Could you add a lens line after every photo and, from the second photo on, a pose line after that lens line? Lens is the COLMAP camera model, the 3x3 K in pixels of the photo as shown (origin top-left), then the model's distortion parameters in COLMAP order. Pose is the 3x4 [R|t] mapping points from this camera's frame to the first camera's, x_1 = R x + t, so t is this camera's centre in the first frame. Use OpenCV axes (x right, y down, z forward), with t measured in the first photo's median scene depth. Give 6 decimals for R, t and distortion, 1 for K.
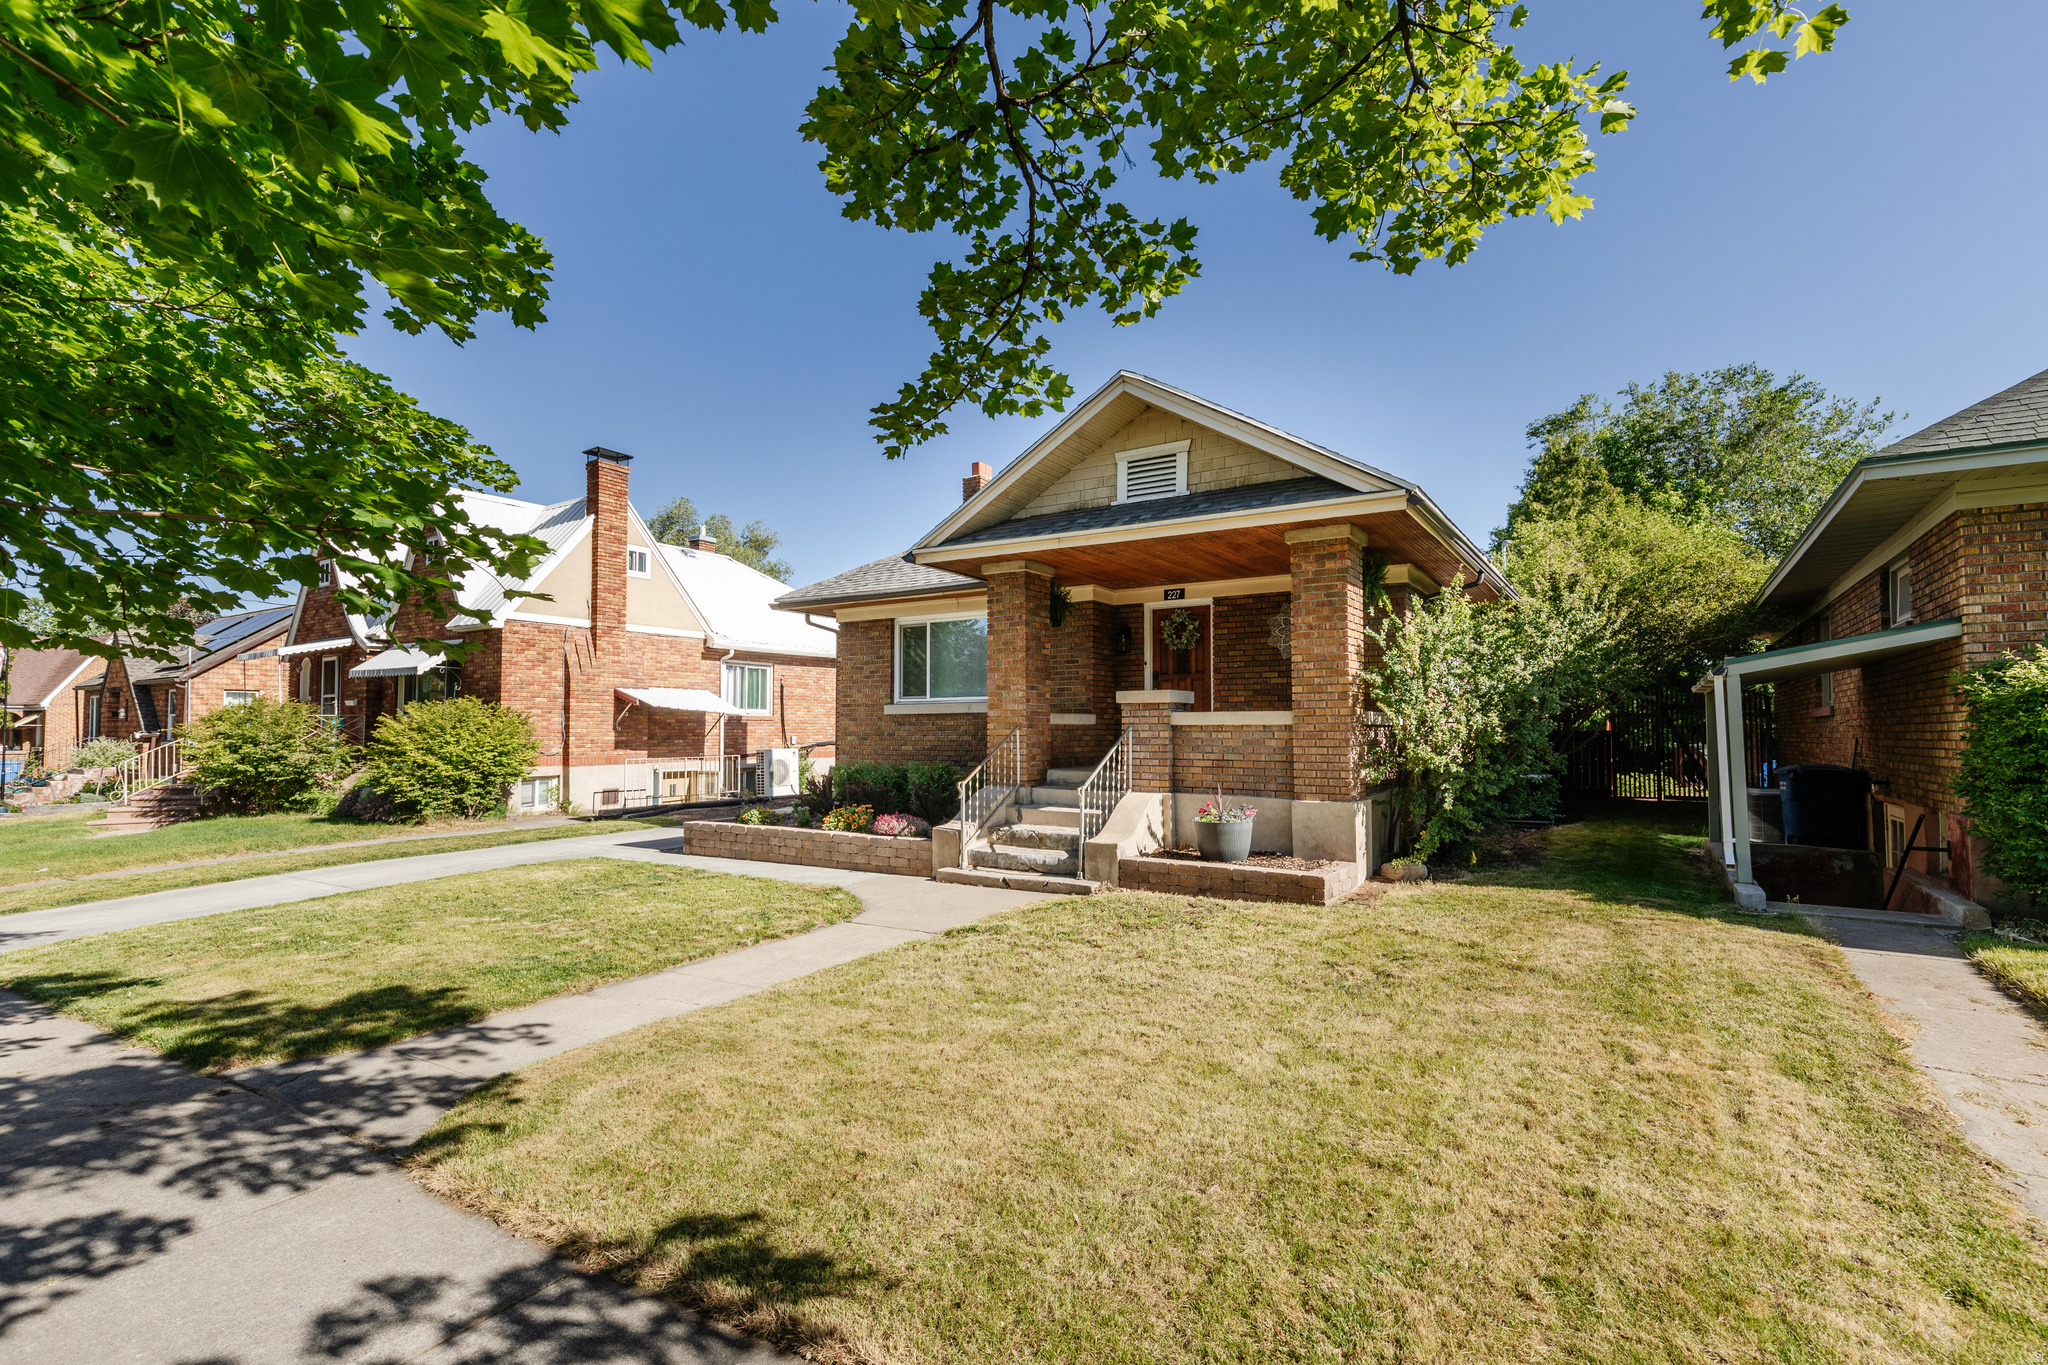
lens RADIAL K [[994.7, 0, 984.2], [0, 994.7, 692.0], [0, 0, 1]] dist [0.011908, -0.005721]
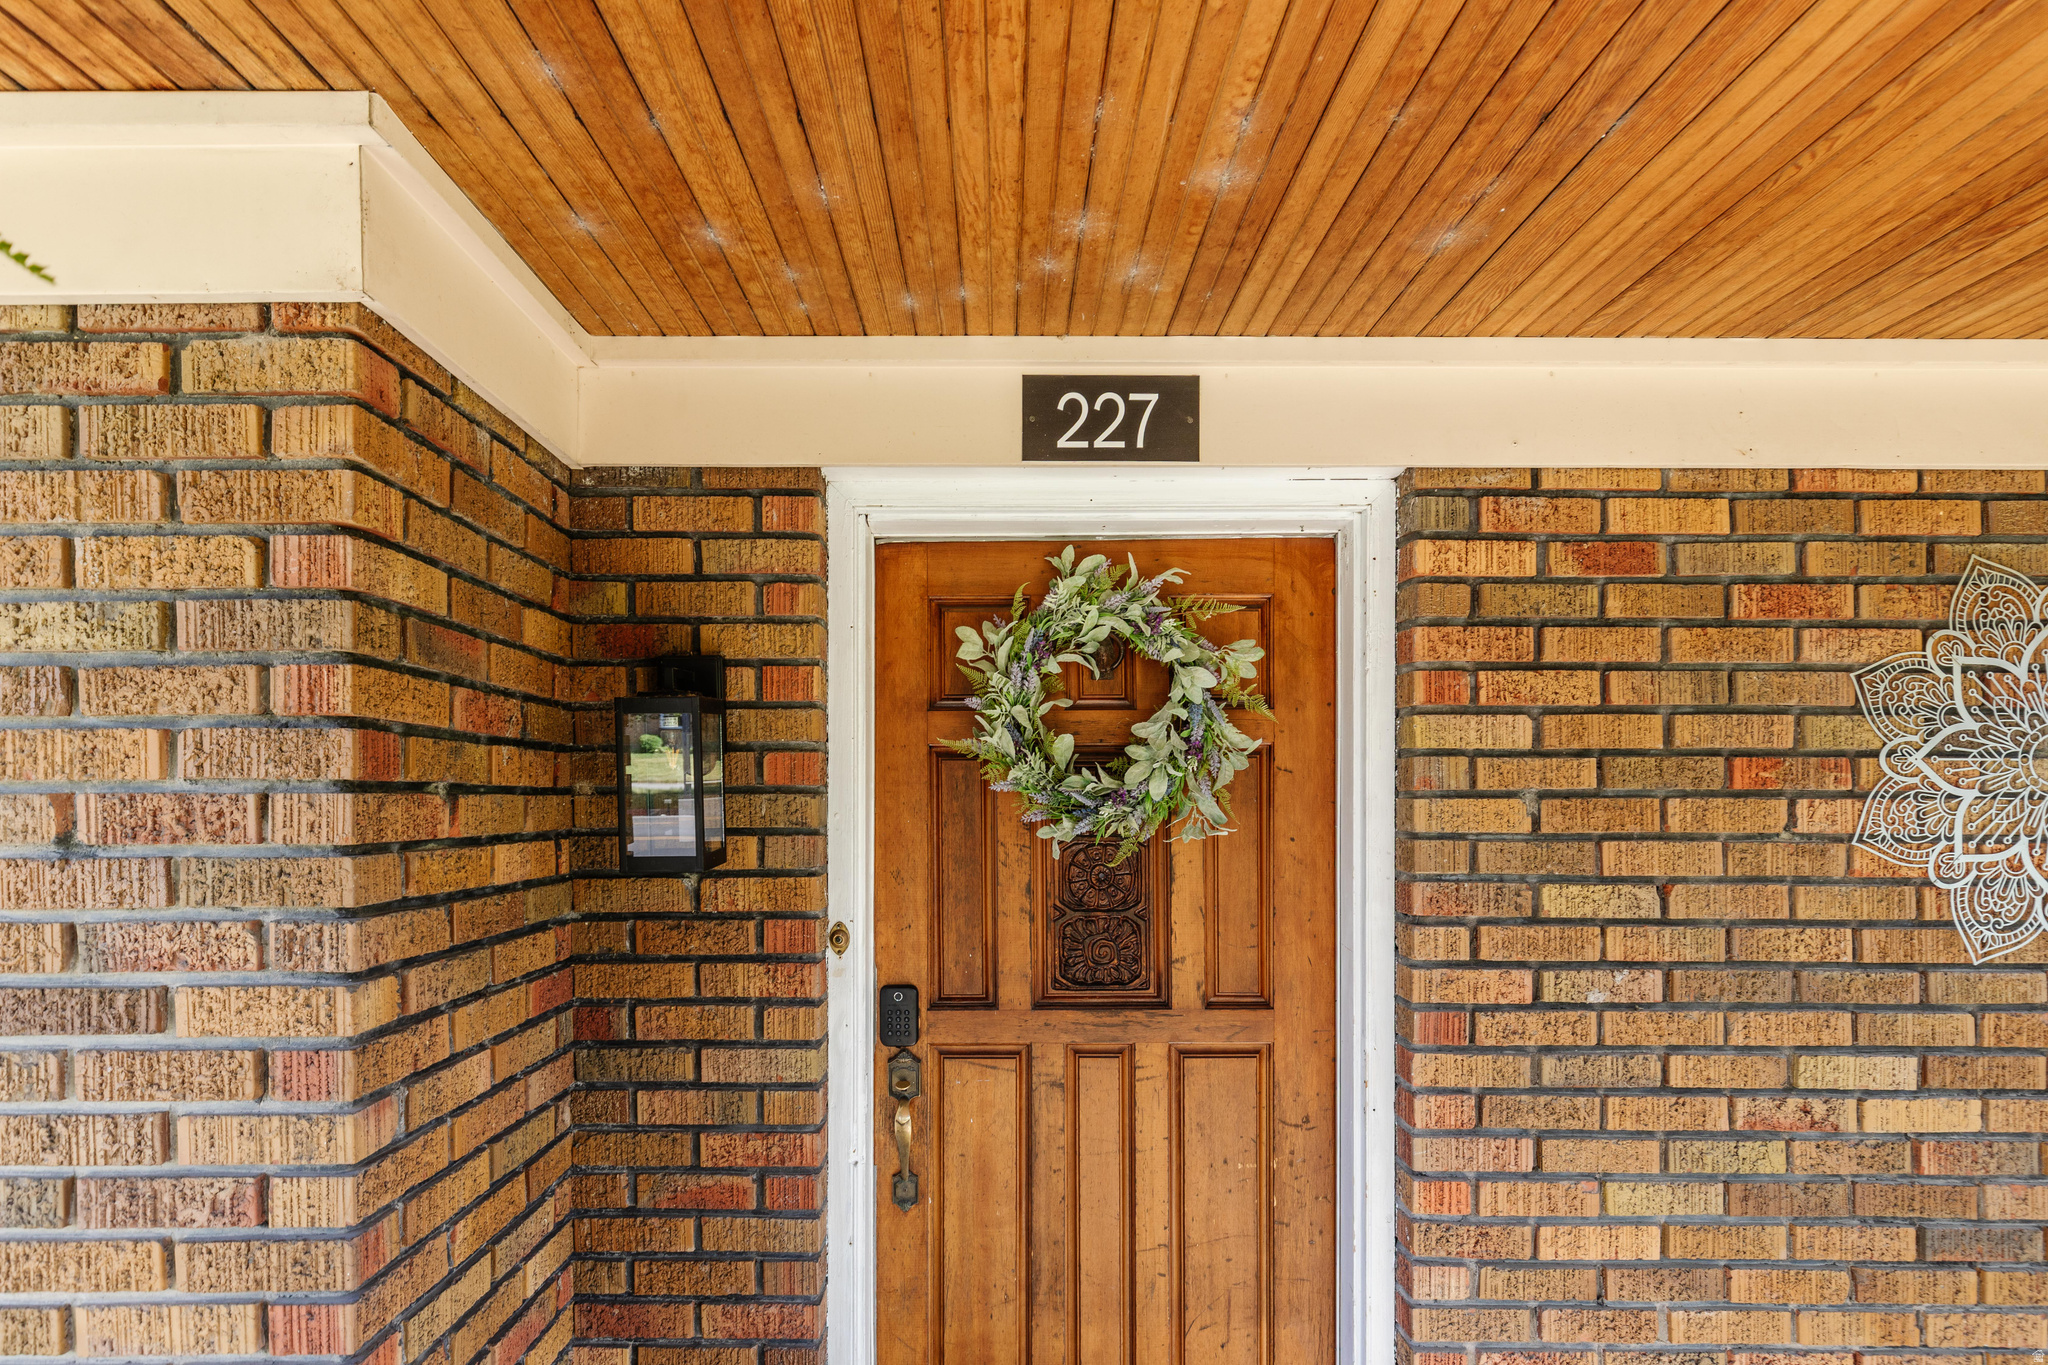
lens RADIAL K [[1078.5, 0, 1014.4], [0, 1078.5, 789.4], [0, 0, 1]] dist [0.000525, -0.000936]
pose [[0.827724, -0.005553, 0.561108, 0.130729], [-0.022581, 0.998811, 0.043195, -0.071389], [-0.560681, -0.048424, 0.826615, 1.128045]]
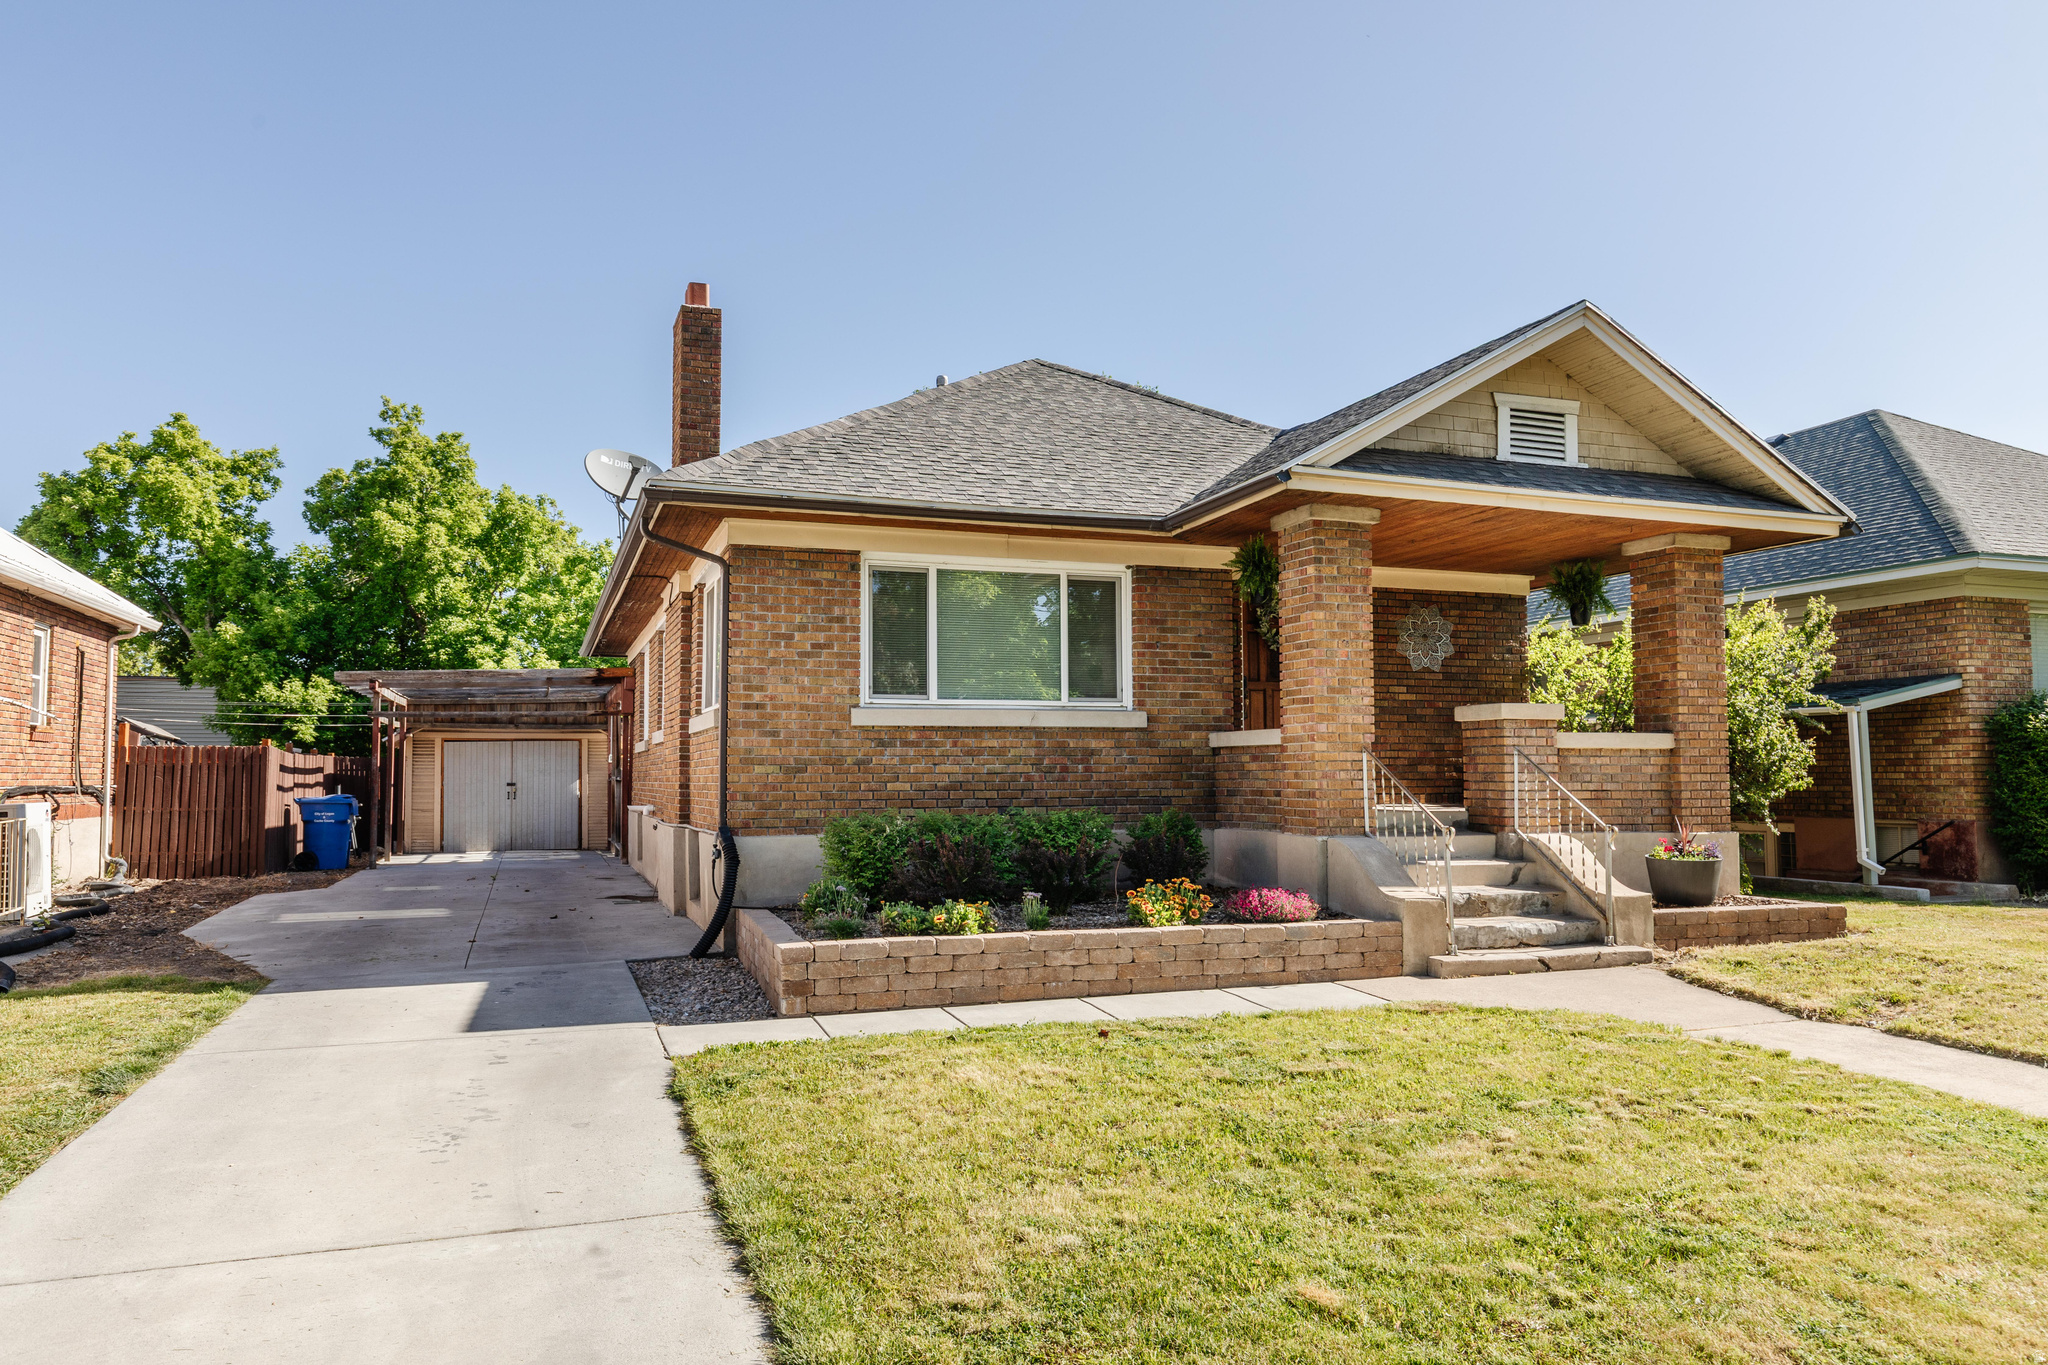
lens RADIAL K [[1476.3, 0, 1024.0], [0, 1476.3, 682.5], [0, 0, 1]] dist [-0.006218, -0.002181]
pose [[0.573657, 0.050143, 0.817559, -1.035527], [-0.031165, 0.998738, -0.039387, 0.040741], [-0.818503, -0.002885, 0.574496, 0.668535]]
